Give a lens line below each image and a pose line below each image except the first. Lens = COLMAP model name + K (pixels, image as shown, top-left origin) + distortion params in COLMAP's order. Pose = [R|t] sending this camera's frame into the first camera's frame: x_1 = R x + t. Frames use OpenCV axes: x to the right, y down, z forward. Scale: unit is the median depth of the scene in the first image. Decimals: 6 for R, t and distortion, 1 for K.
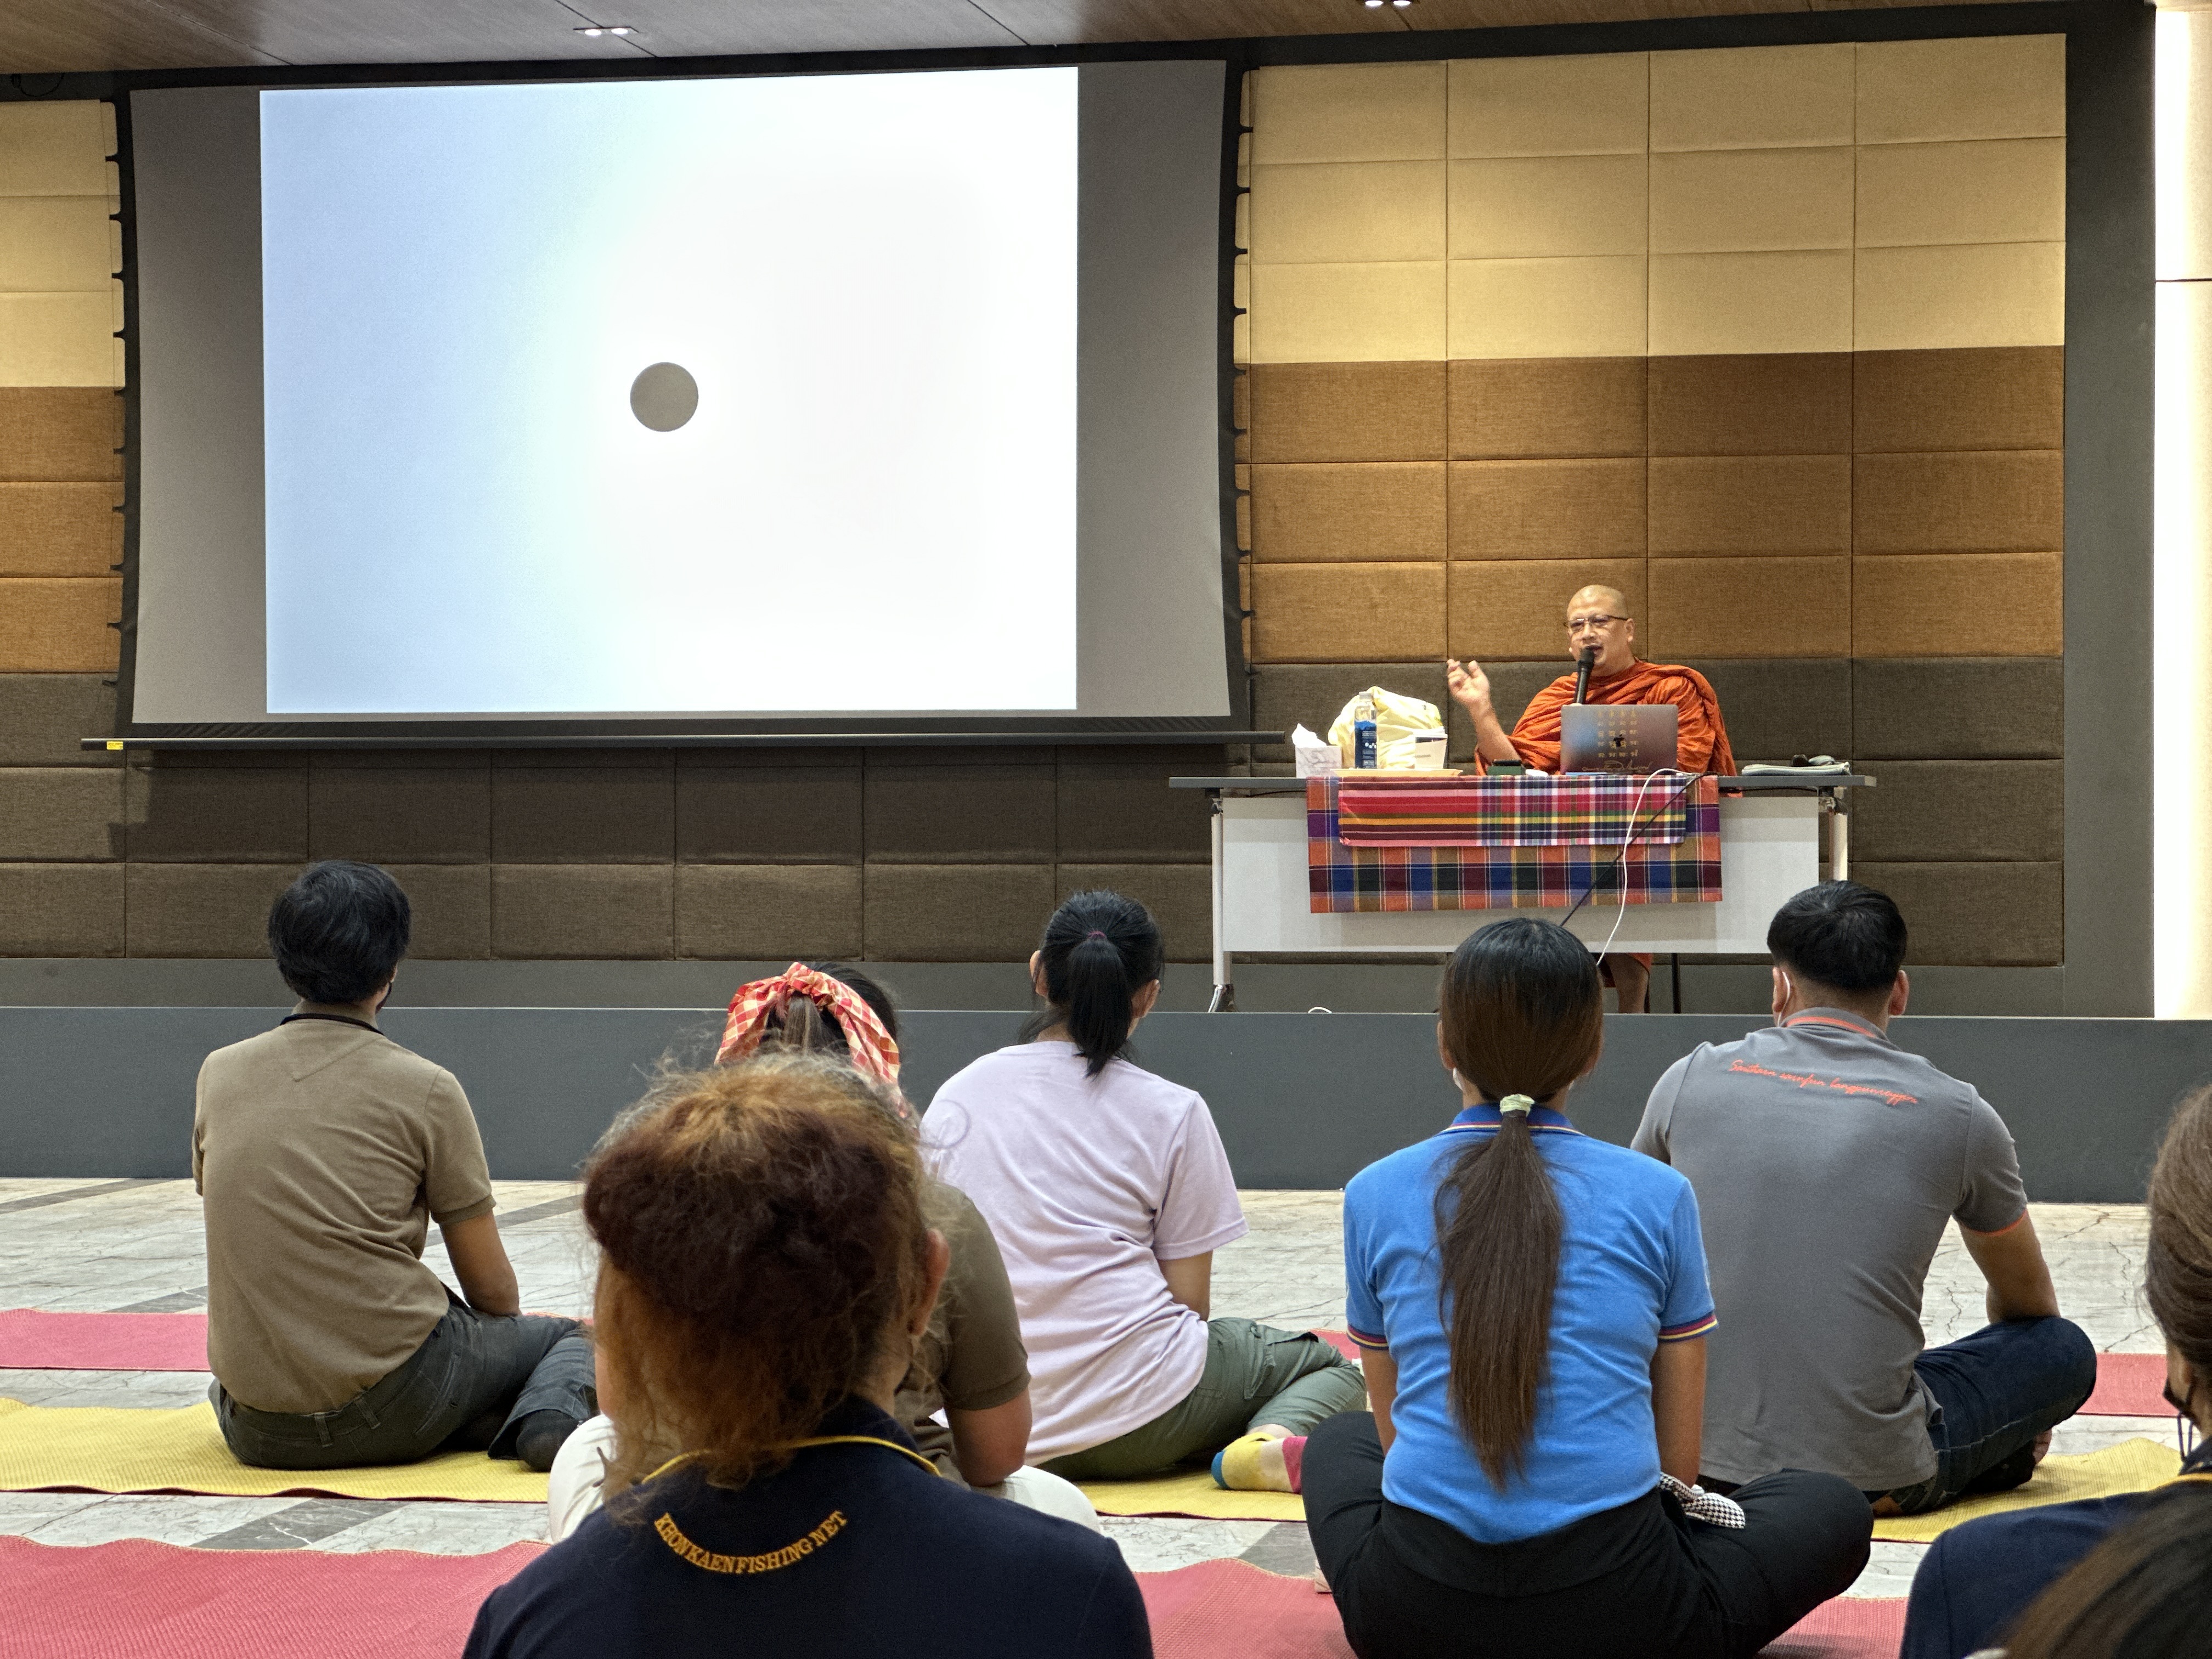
lens RADIAL K [[5014.6, 0, 1110.6], [0, 5014.6, 818.4], [0, 0, 1]] dist [0.323397, 0.000000]
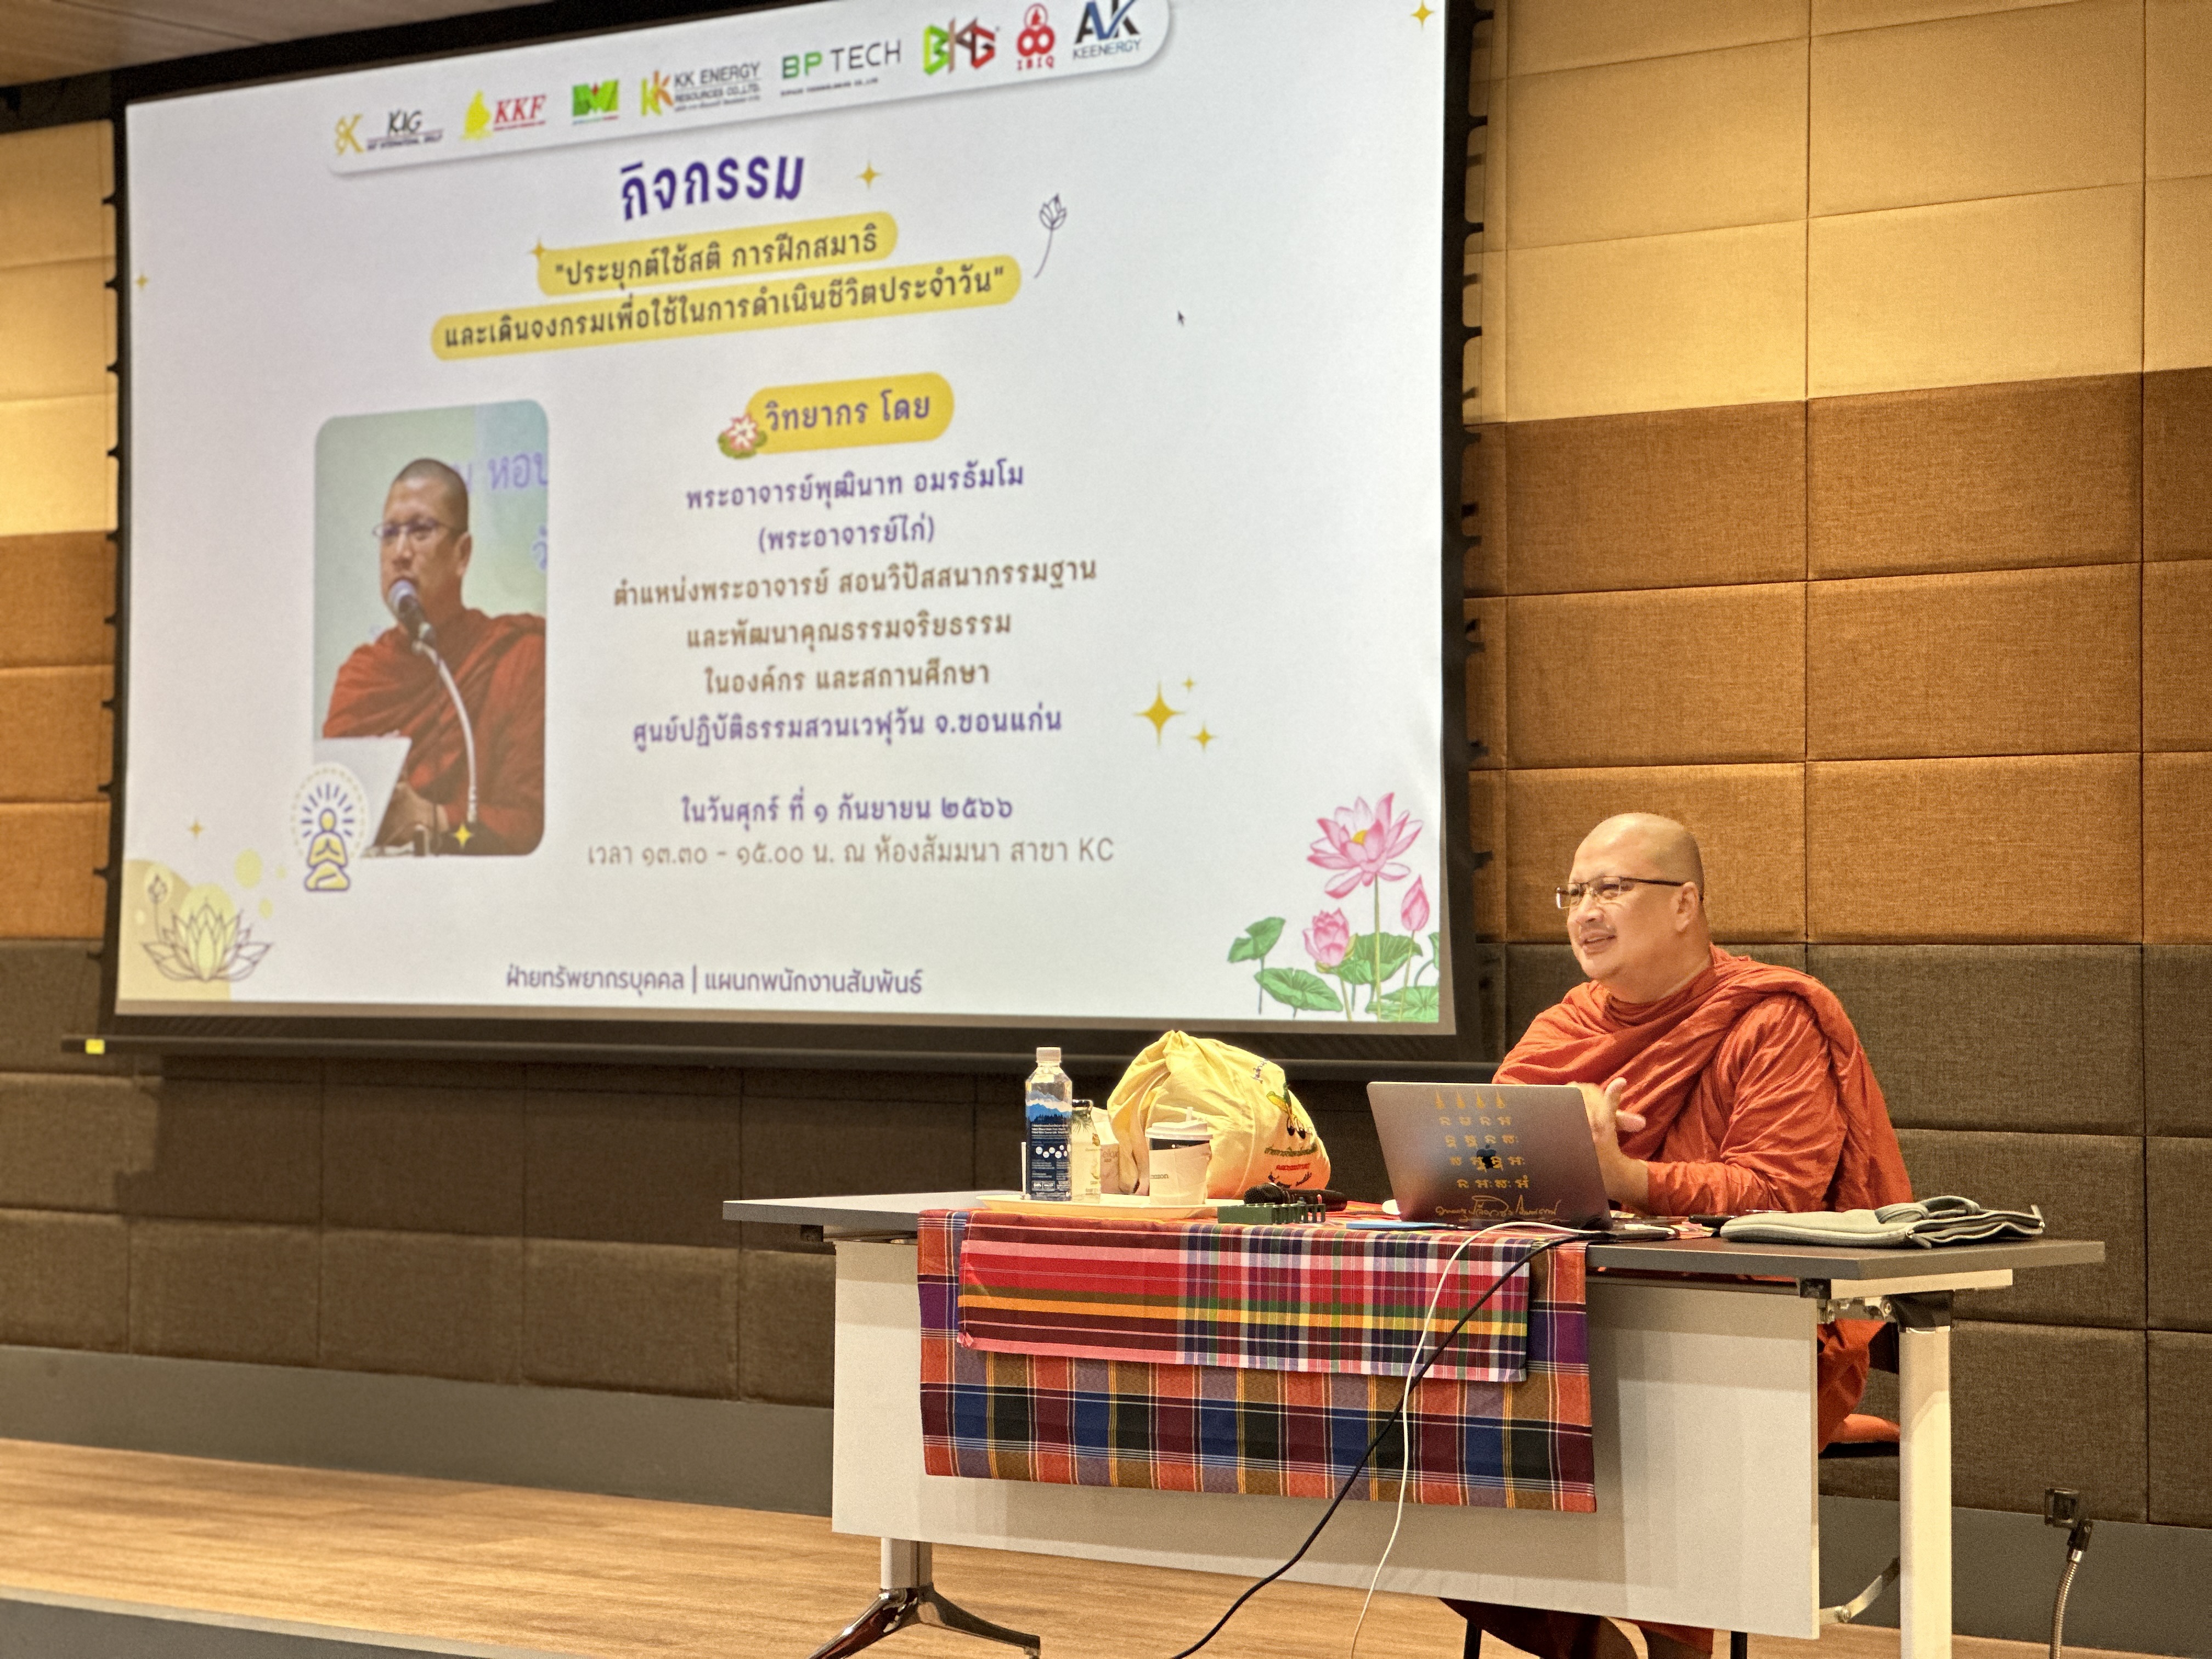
lens RADIAL K [[5014.6, 0, 1093.8], [0, 5014.6, 849.7], [0, 0, 1]] dist [0.323397, 0.000000]
pose [[0.885851, -0.002951, -0.463960, 0.295269], [-0.004994, 0.999861, -0.015894, -0.037321], [0.463942, 0.016397, 0.885714, 0.545734]]
